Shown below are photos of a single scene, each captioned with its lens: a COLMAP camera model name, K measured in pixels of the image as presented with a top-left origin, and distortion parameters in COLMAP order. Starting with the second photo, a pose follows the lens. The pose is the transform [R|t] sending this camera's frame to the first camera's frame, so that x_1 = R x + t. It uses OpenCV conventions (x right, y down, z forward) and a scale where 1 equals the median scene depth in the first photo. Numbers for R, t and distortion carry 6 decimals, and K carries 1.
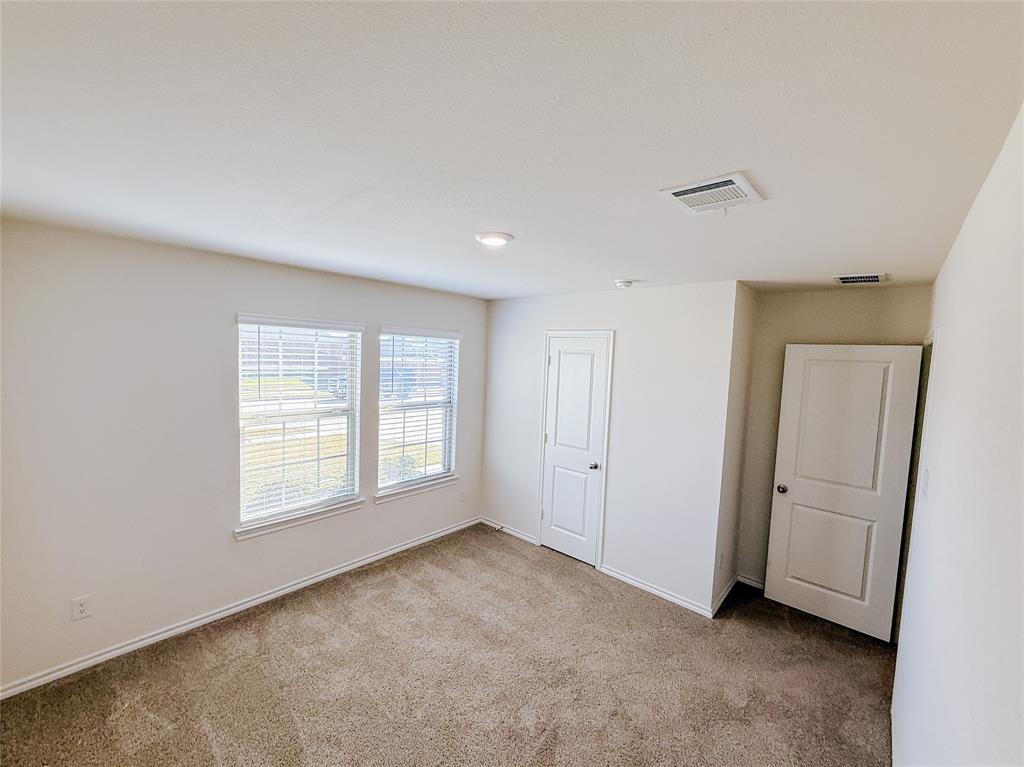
lens RADIAL K [[432.8, 0, 509.4], [0, 432.8, 386.6], [0, 0, 1]] dist [-0.003390, -0.000218]
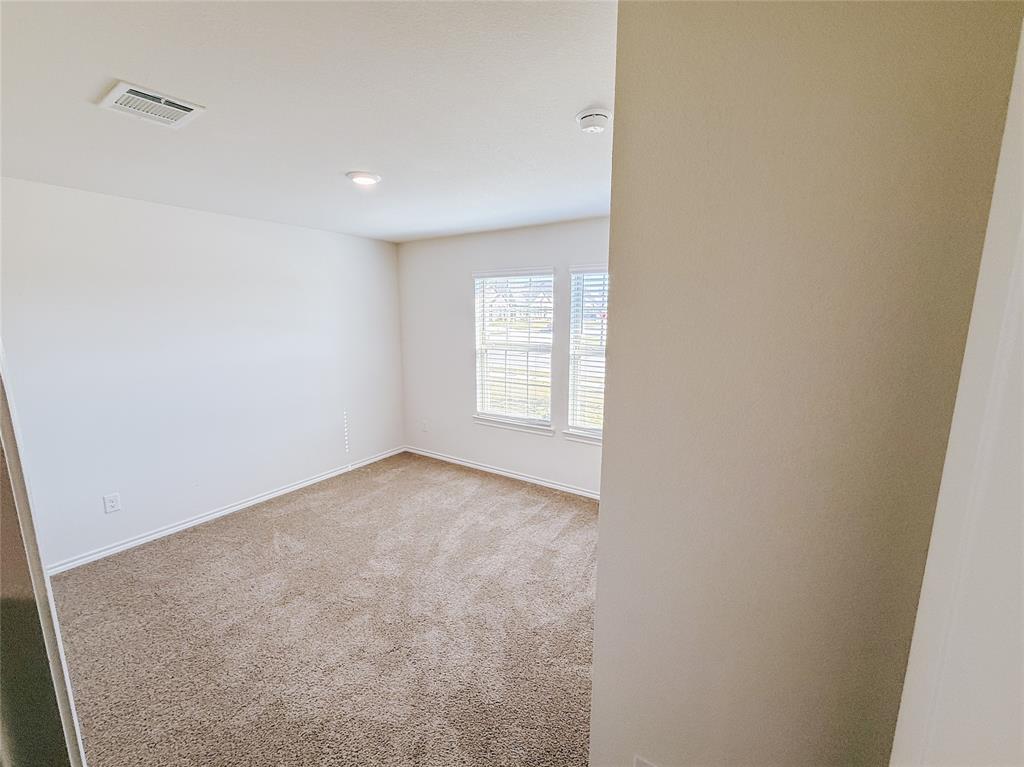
lens RADIAL K [[432.8, 0, 509.4], [0, 432.8, 386.6], [0, 0, 1]] dist [-0.003390, -0.000218]
pose [[0.148646, 0.171169, -0.973964, 0.781204], [-0.053548, 0.984854, 0.164911, -0.026416], [0.987440, 0.027640, 0.155560, 0.788523]]
